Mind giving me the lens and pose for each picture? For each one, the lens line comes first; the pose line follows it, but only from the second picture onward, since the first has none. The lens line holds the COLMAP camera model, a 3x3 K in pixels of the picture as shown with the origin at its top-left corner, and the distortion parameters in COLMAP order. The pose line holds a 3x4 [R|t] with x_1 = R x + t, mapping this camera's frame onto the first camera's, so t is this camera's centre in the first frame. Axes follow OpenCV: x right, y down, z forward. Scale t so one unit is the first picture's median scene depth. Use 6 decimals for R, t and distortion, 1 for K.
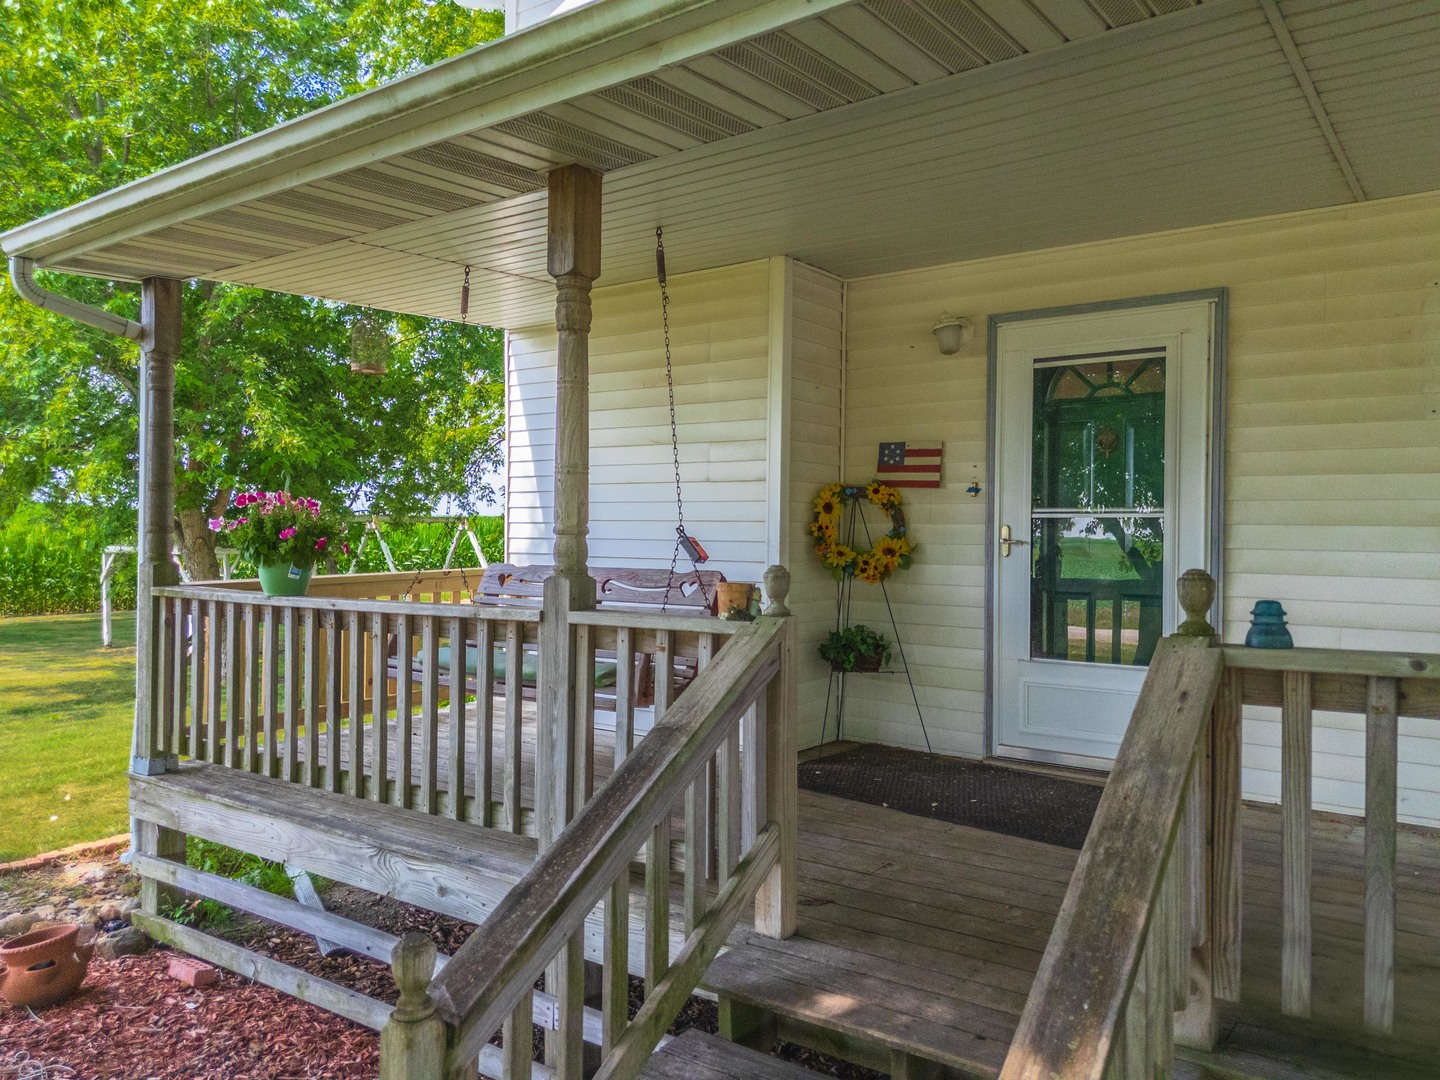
lens RADIAL K [[1058.7, 0, 714.5], [0, 1058.7, 520.3], [0, 0, 1]] dist [0.066425, -0.008153]
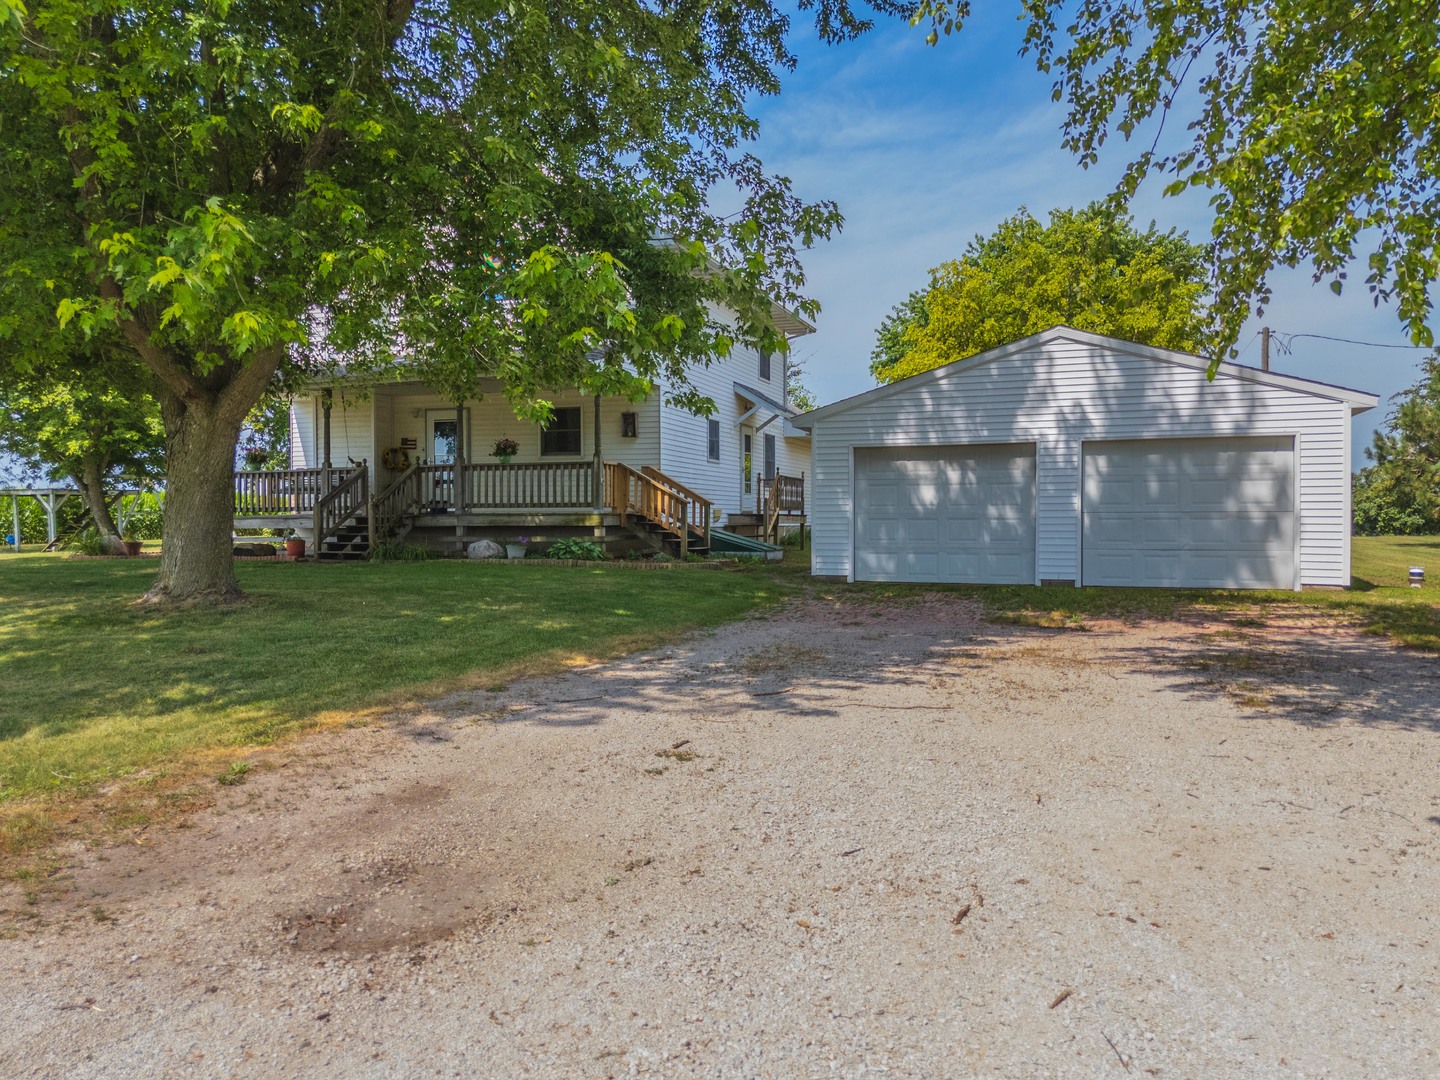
lens RADIAL K [[1058.7, 0, 714.5], [0, 1058.7, 520.3], [0, 0, 1]] dist [0.066425, -0.008153]
pose [[0.957297, -0.009016, 0.288965, 0.127768], [0.005584, 0.999904, 0.012700, 0.202818], [-0.289052, -0.010544, 0.957255, -3.359556]]
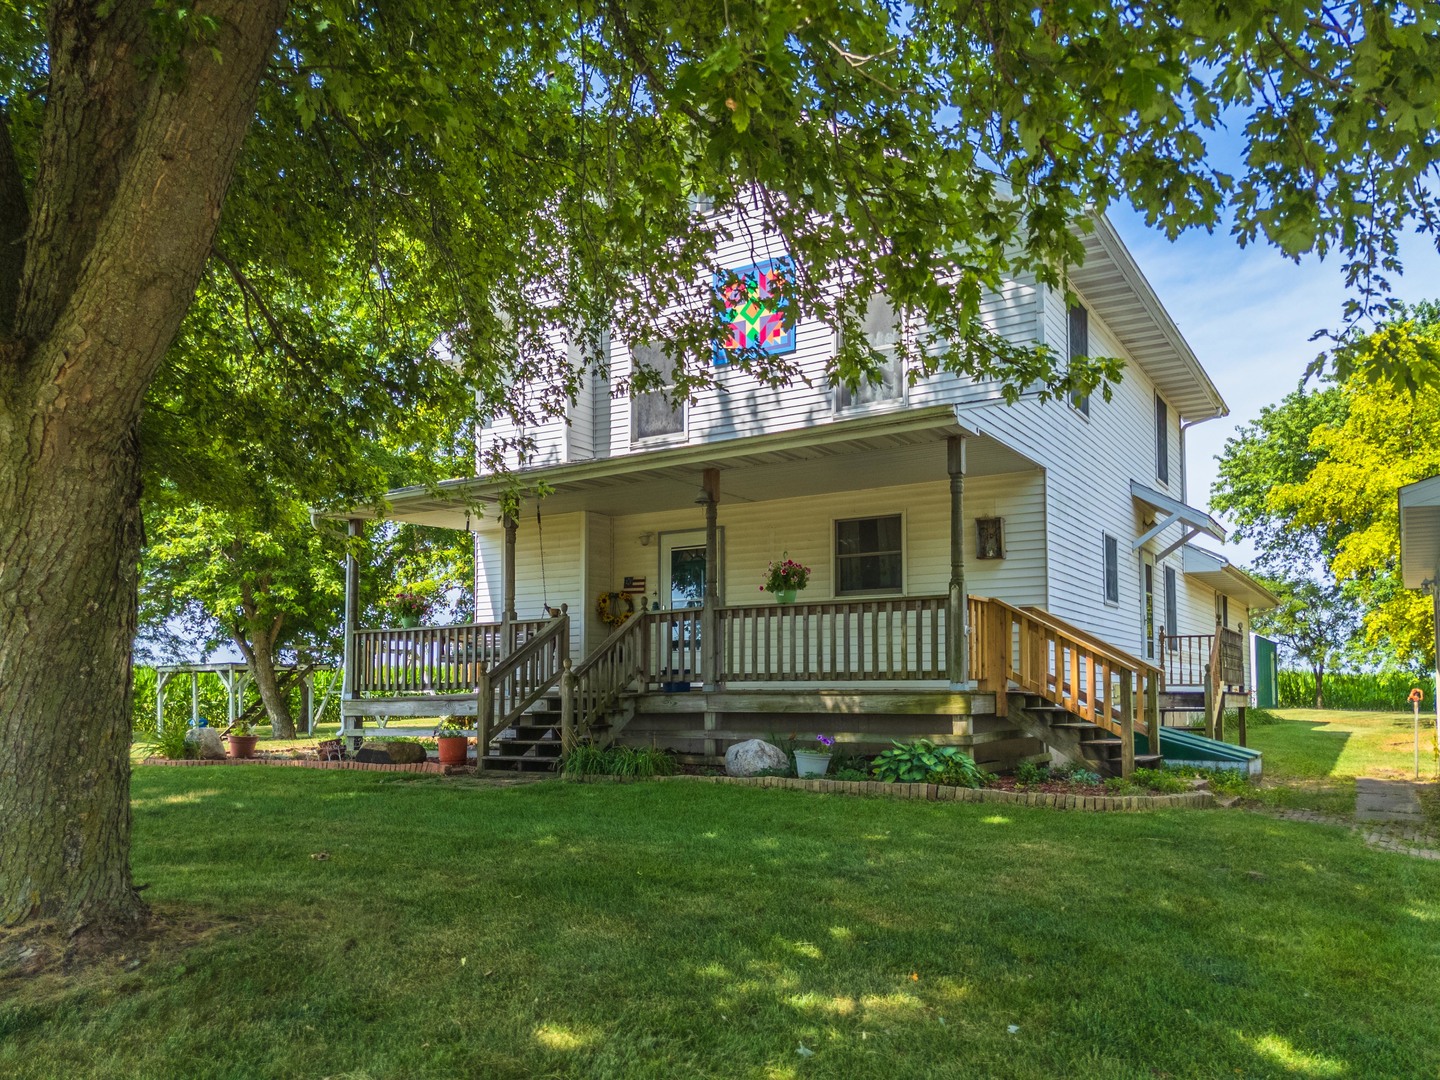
lens RADIAL K [[1058.7, 0, 714.5], [0, 1058.7, 520.3], [0, 0, 1]] dist [0.066425, -0.008153]
pose [[0.997334, 0.002609, 0.072929, 0.195847], [0.008580, 0.988237, -0.152691, 0.206810], [-0.072470, 0.152910, 0.985579, -1.775615]]
